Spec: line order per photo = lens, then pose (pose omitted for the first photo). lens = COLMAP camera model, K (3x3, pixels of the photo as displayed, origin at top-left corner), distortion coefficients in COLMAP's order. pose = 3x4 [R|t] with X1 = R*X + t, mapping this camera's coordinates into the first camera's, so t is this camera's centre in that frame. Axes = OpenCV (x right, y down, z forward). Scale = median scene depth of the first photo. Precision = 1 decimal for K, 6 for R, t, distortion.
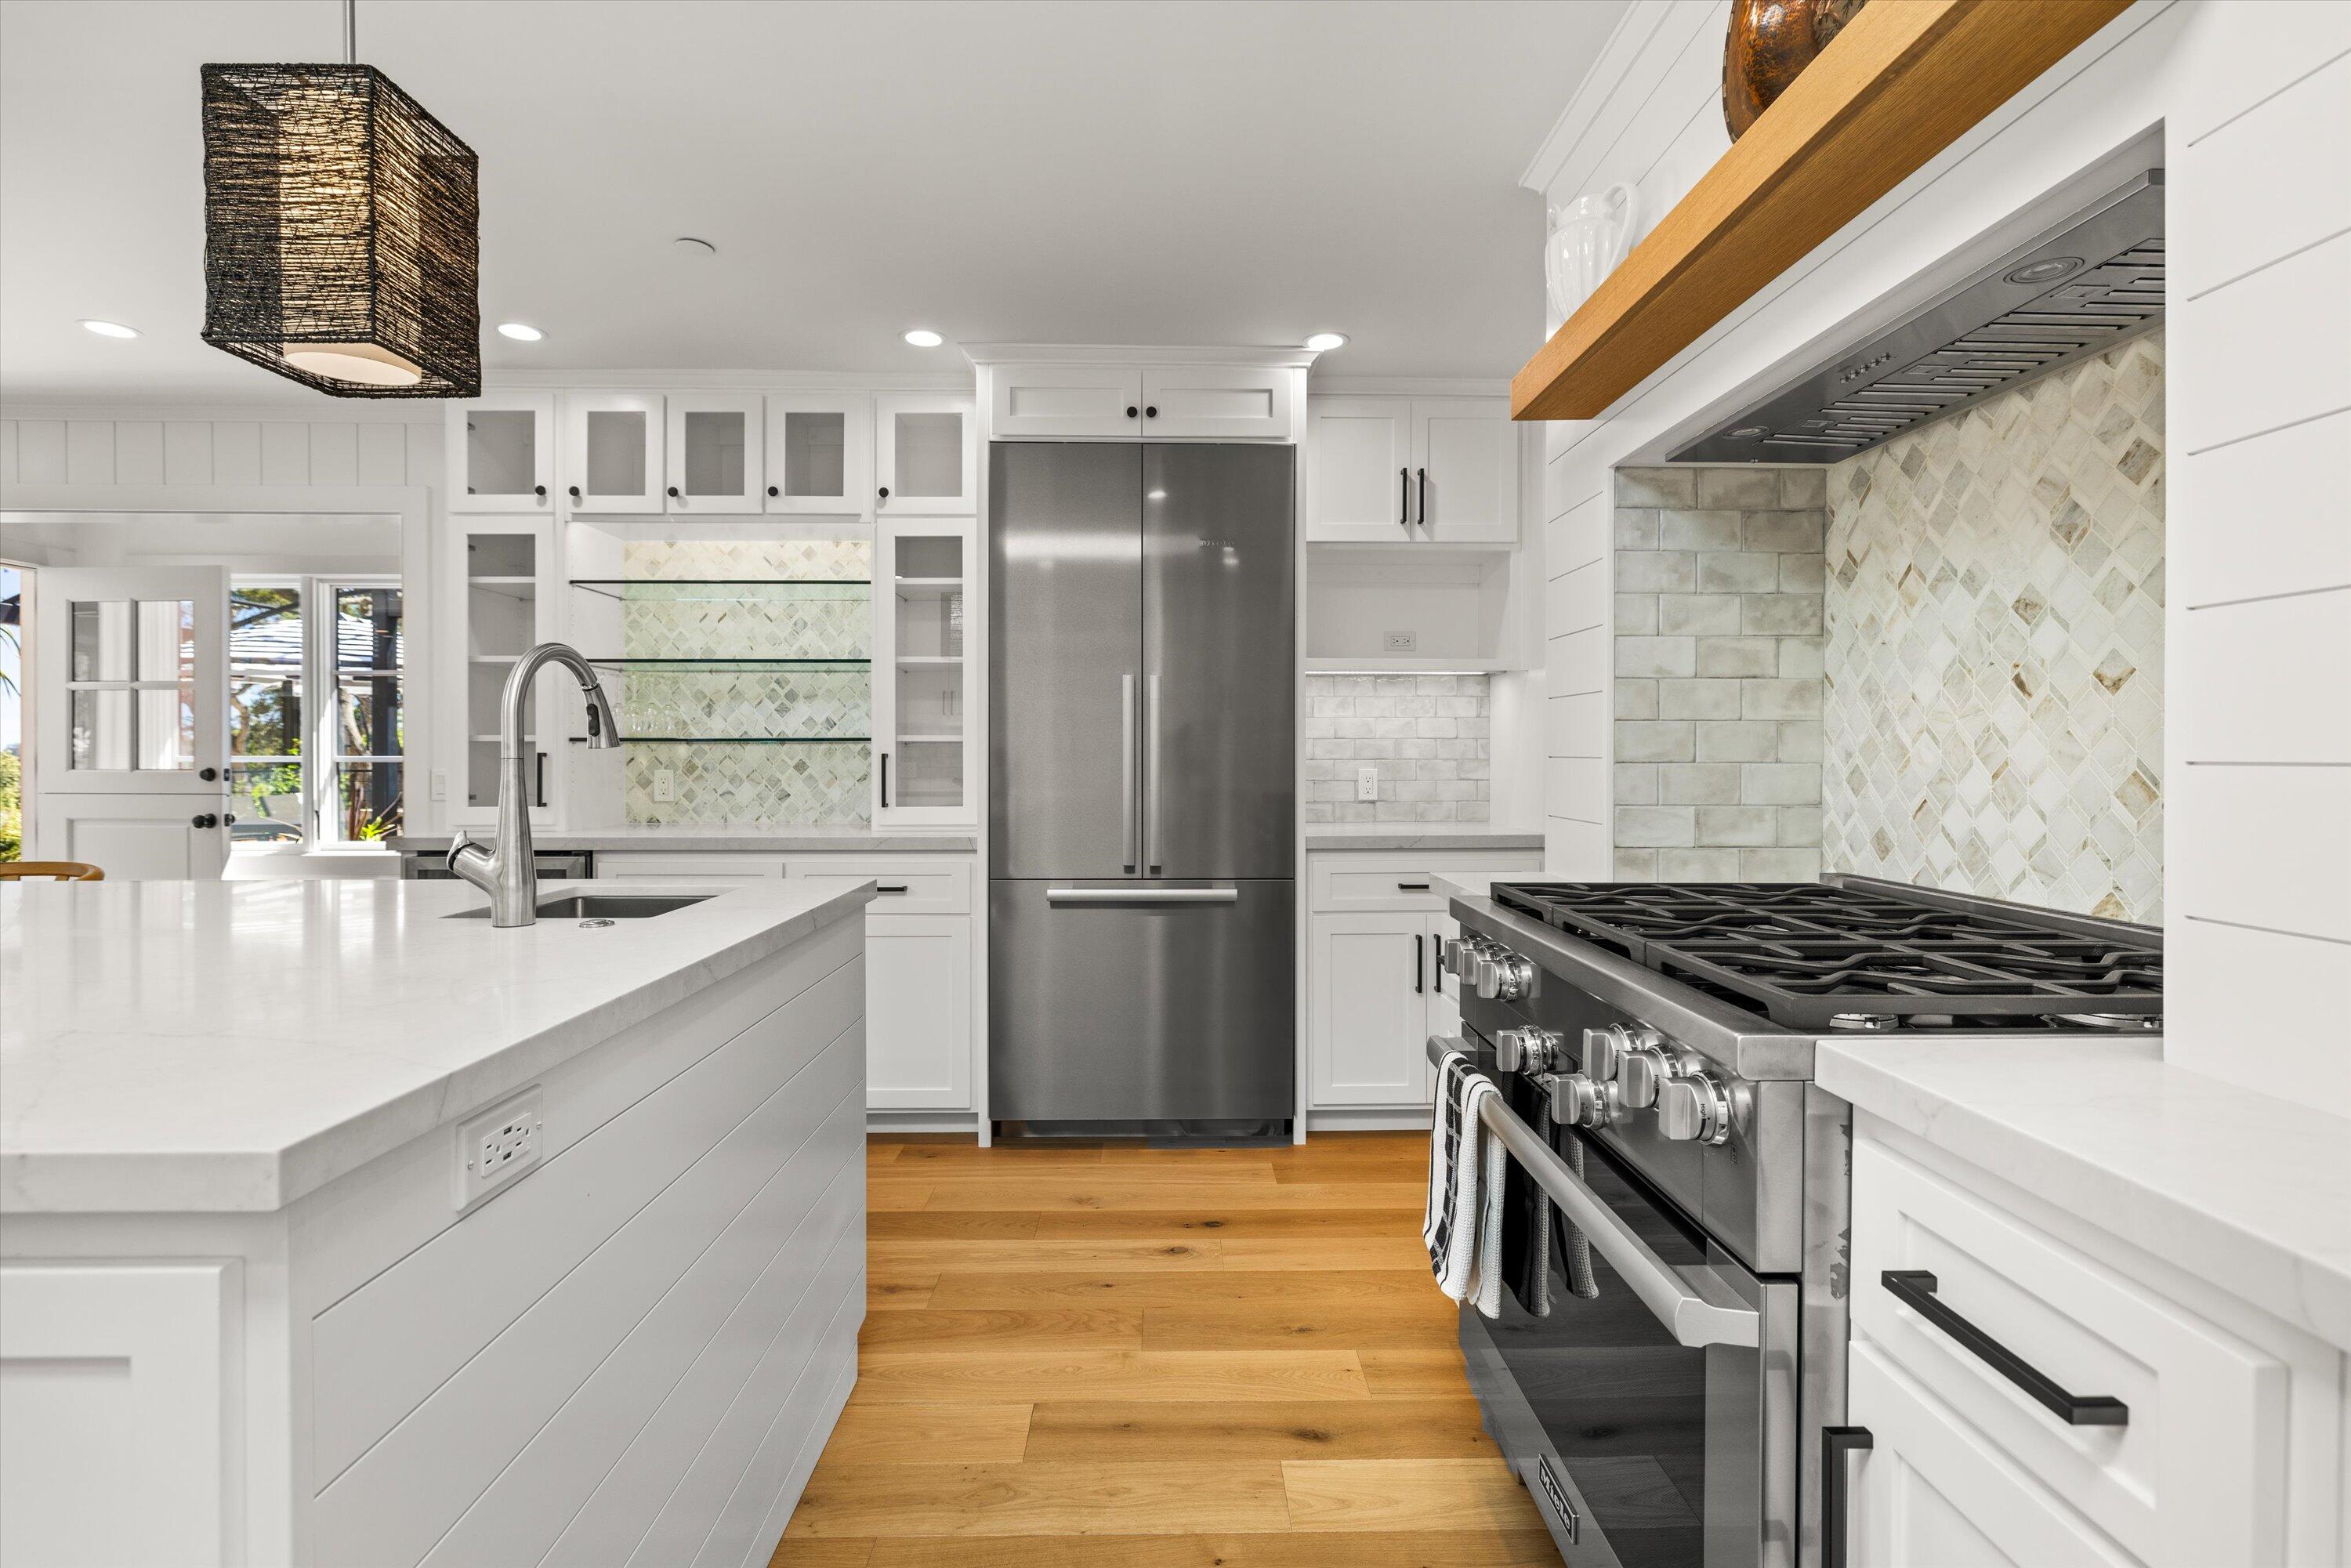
lens RADIAL K [[1046.0, 0, 1177.8], [0, 1046.0, 766.7], [0, 0, 1]] dist [-0.002079, -0.000108]
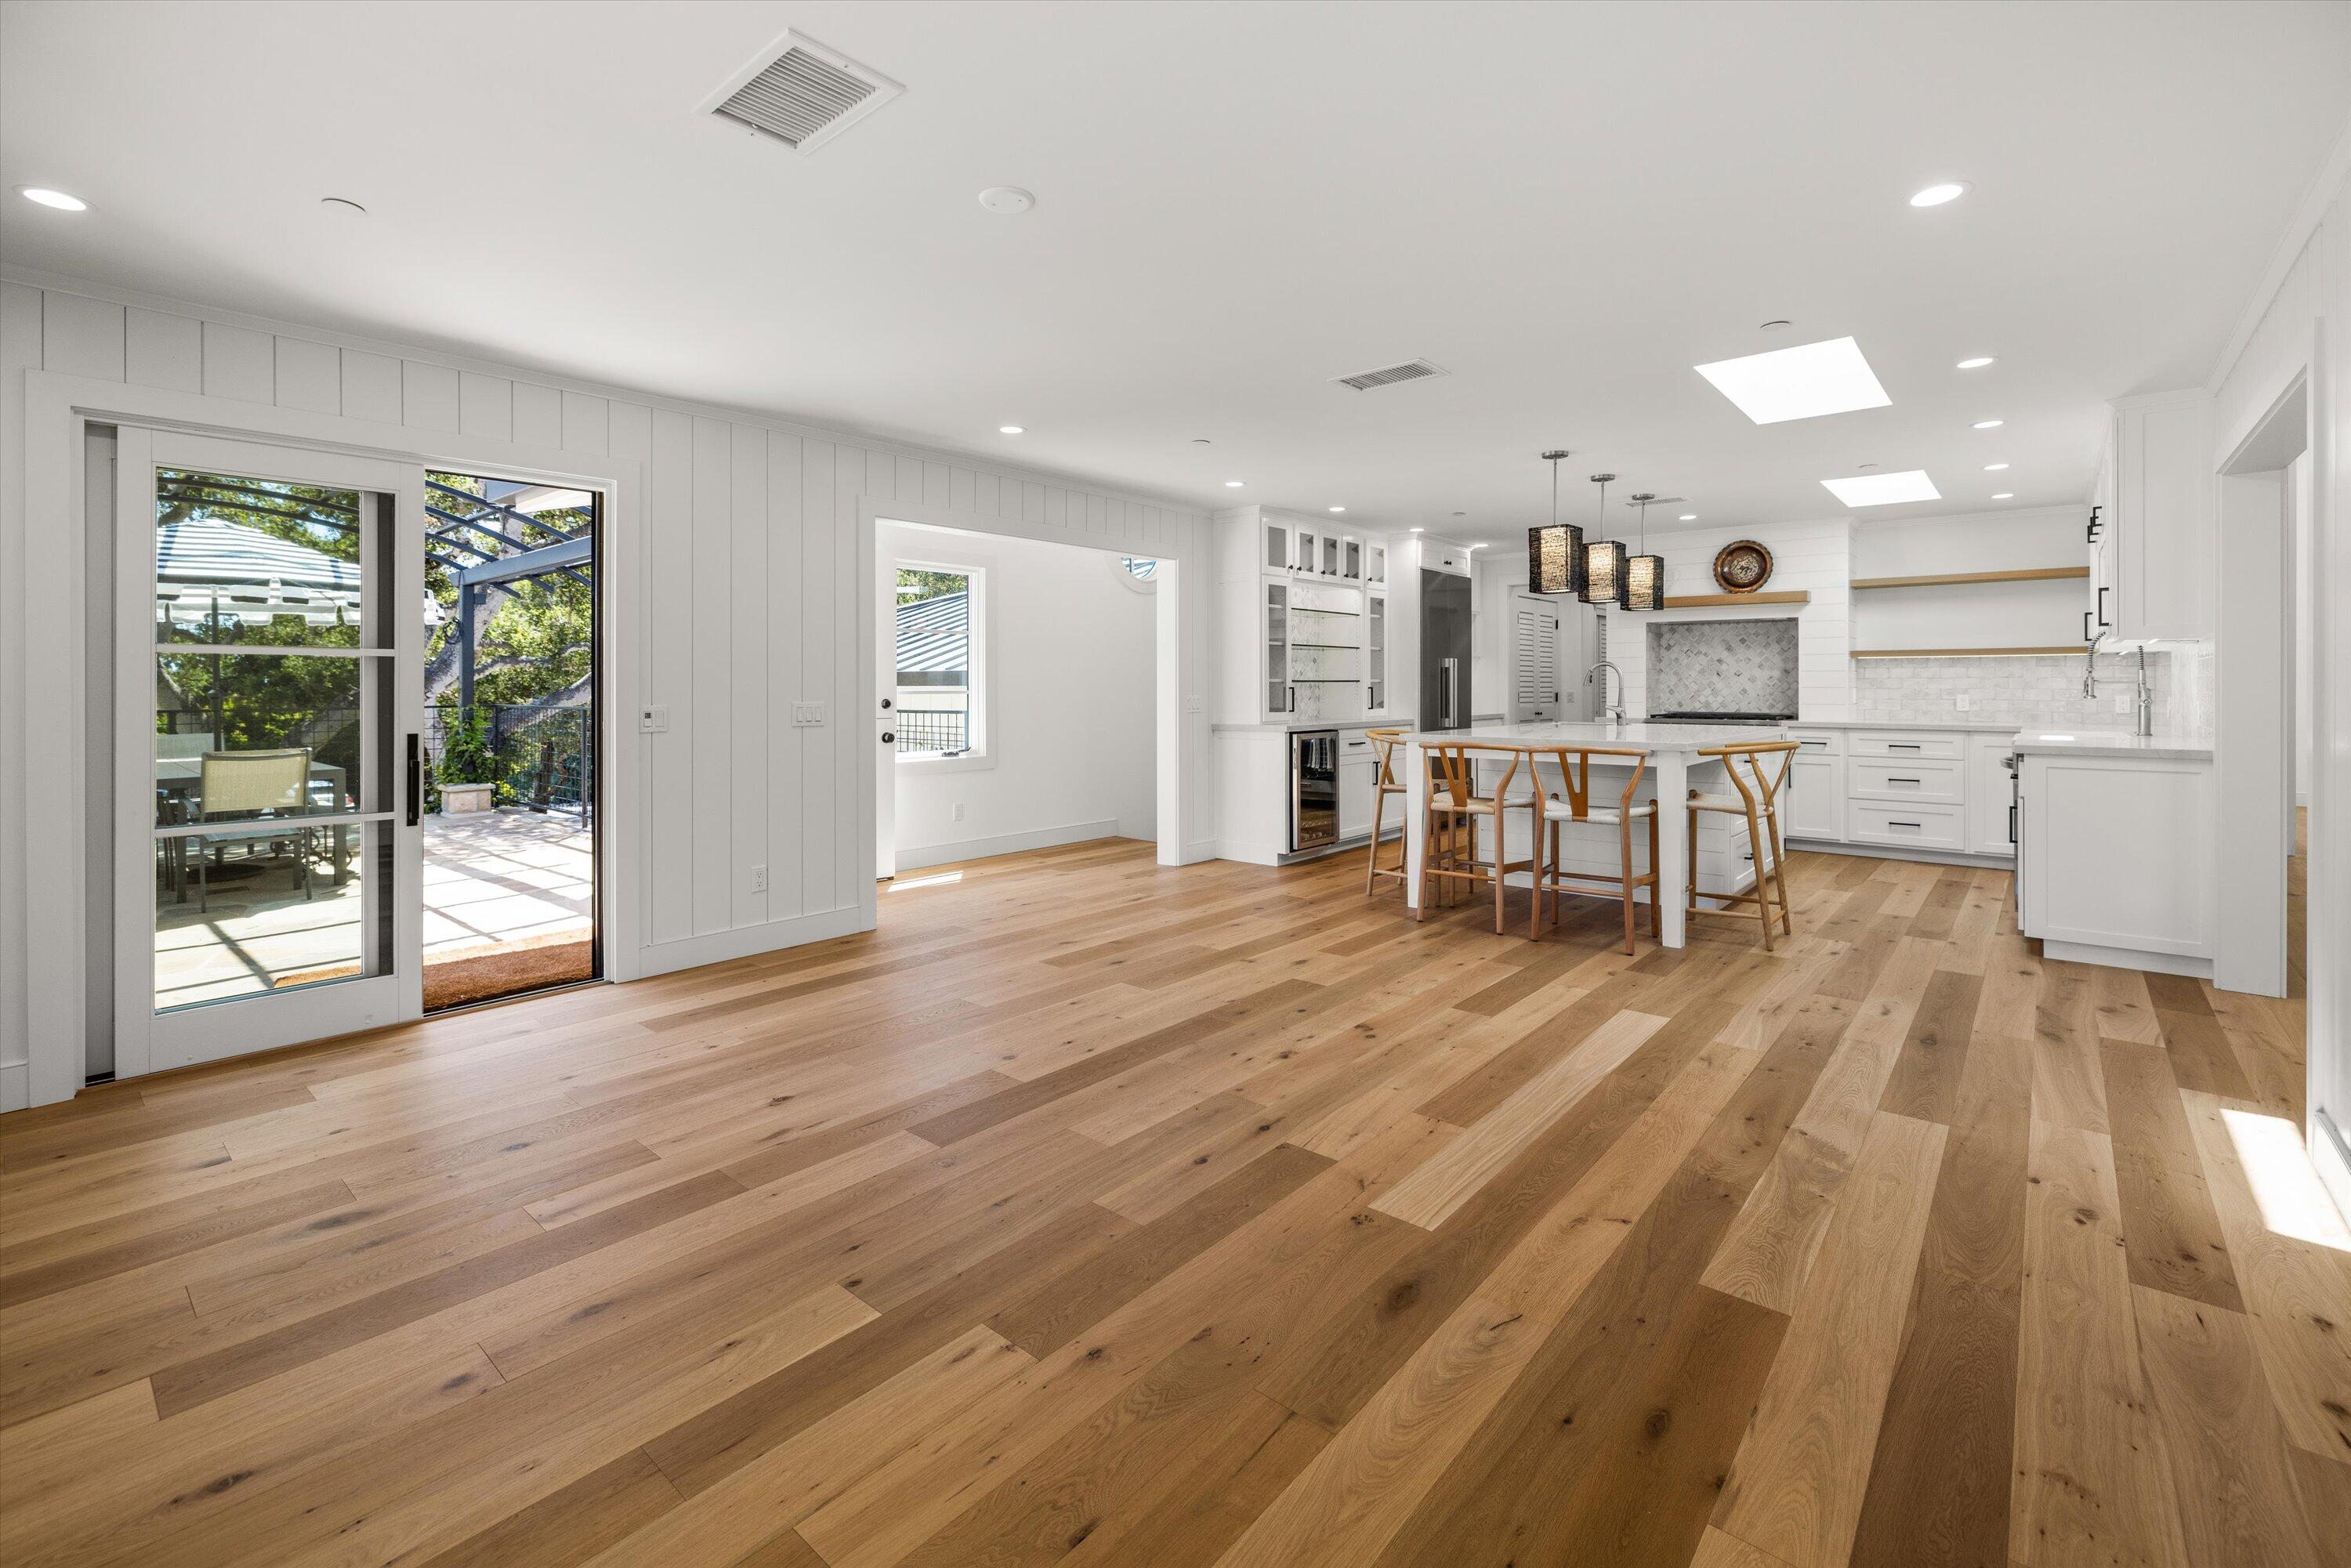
lens RADIAL K [[1046.0, 0, 1096.6], [0, 1046.0, 690.7], [0, 0, 1]] dist [-0.002079, -0.000108]
pose [[0.689053, -0.006500, 0.724682, -2.472021], [0.010784, 0.999941, -0.001284, -0.007384], [-0.724631, 0.008700, 0.689083, -0.210373]]
